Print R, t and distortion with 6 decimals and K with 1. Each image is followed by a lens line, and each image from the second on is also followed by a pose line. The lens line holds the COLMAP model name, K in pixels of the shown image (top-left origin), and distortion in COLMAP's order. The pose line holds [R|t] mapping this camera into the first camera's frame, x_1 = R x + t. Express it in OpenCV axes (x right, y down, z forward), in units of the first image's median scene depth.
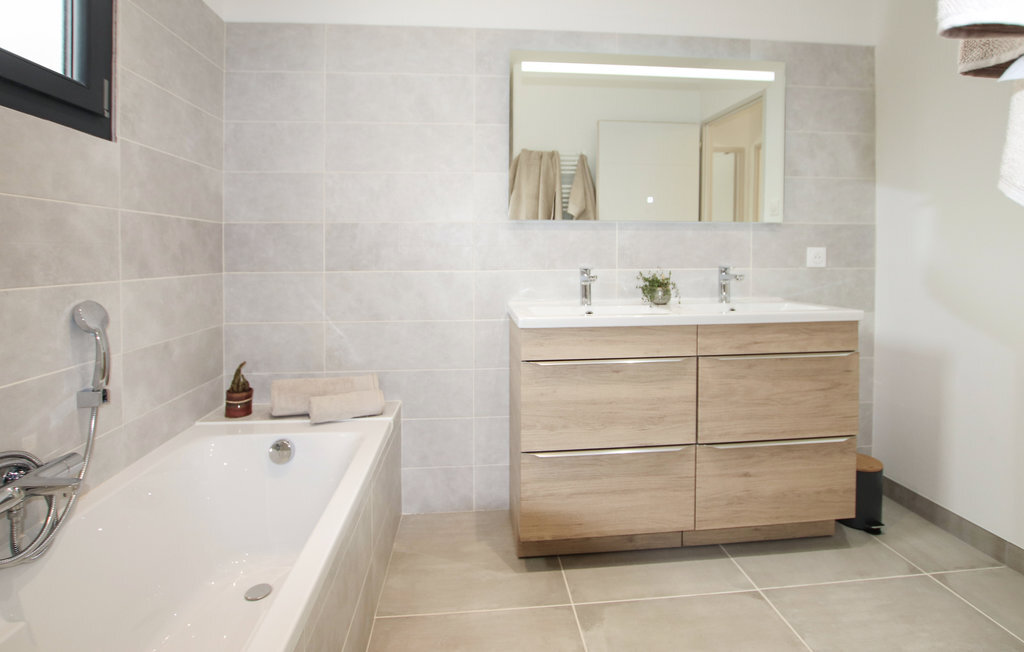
lens RADIAL K [[503.5, 0, 512.5], [0, 503.5, 251.0], [0, 0, 1]] dist [-0.025685, -0.000074]
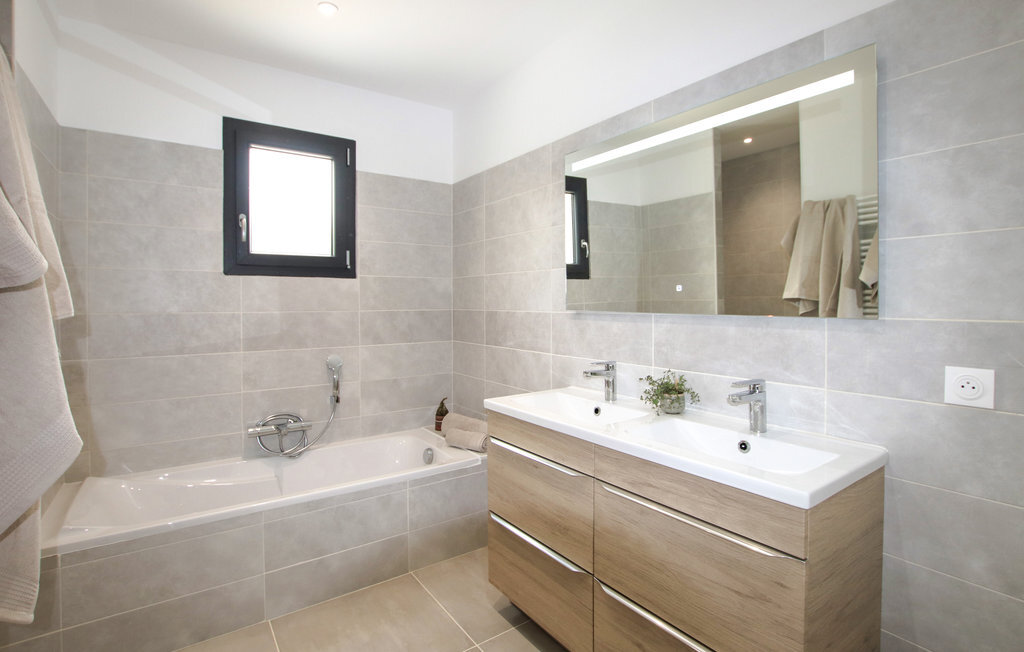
lens RADIAL K [[489.6, 0, 512.2], [0, 489.6, 296.2], [0, 0, 1]] dist [-0.025101, 0.000019]
pose [[0.497292, -0.007426, -0.867551, 1.022682], [0.006576, 0.999967, -0.004790, -0.105318], [0.867558, -0.003323, 0.497324, 0.435654]]
